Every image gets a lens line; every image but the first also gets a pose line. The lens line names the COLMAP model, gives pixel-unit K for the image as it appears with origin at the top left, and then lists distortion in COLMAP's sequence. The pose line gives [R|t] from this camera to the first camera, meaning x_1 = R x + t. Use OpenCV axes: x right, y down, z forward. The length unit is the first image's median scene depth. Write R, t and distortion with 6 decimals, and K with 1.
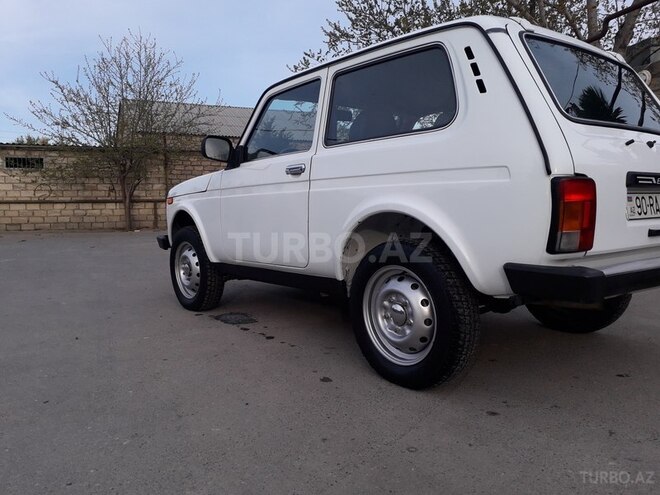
lens RADIAL K [[514.0, 0, 330.0], [0, 514.0, 247.5], [0, 0, 1]] dist [0.084750, -0.096501]
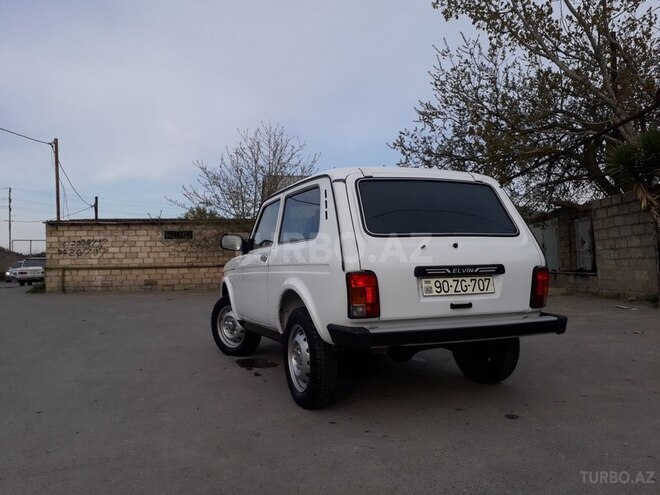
lens RADIAL K [[514.0, 0, 330.0], [0, 514.0, 247.5], [0, 0, 1]] dist [0.084750, -0.096501]
pose [[0.963789, -0.016206, -0.266174, 0.079646], [-0.014234, 0.993602, -0.112034, -0.002857], [0.266287, 0.111765, 0.957392, -0.058622]]
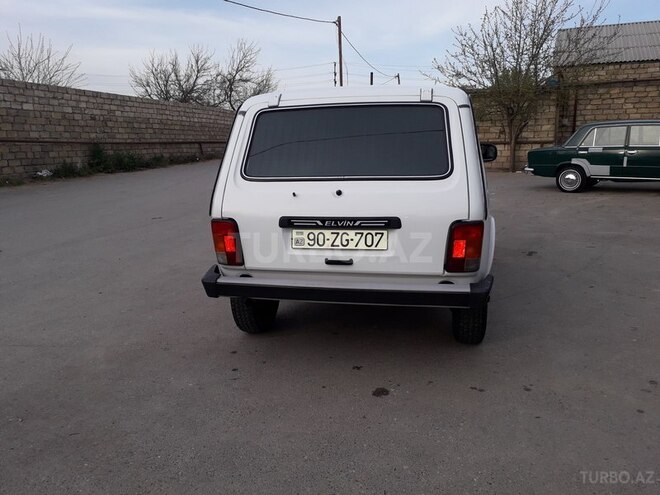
lens RADIAL K [[527.1, 0, 343.0], [0, 527.1, 247.3], [0, 0, 1]] dist [-0.003250, -0.003089]
pose [[0.679892, 0.150287, -0.717747, 0.186978], [-0.053324, 0.986315, 0.156009, -0.032003], [0.731371, -0.067796, 0.678602, 0.016605]]
